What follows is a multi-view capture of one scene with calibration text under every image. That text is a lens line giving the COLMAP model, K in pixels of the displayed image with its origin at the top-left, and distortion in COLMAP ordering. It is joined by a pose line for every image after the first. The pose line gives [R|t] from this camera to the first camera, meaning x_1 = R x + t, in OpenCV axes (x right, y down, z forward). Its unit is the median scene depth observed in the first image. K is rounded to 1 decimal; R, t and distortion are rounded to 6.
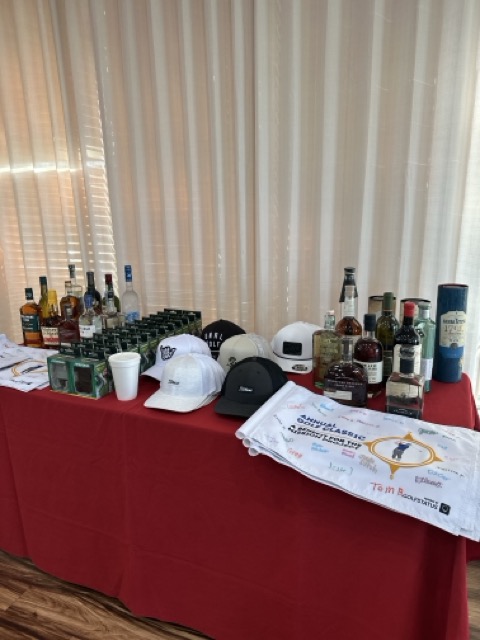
lens RADIAL K [[445.8, 0, 240.0], [0, 445.8, 320.0], [0, 0, 1]] dist [-0.002851, -0.001441]
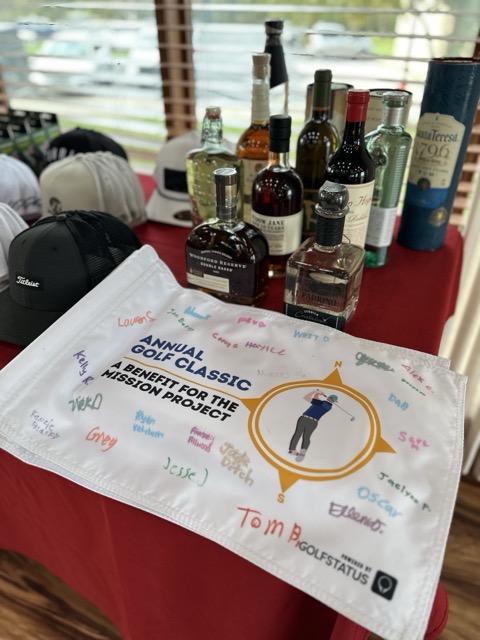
lens RADIAL K [[445.8, 0, 240.0], [0, 445.8, 320.0], [0, 0, 1]] dist [-0.002851, -0.001441]
pose [[0.996657, -0.075913, 0.030214, 0.269444], [0.056995, 0.910917, 0.408635, -0.008776], [-0.058543, -0.405547, 0.912198, 0.591873]]
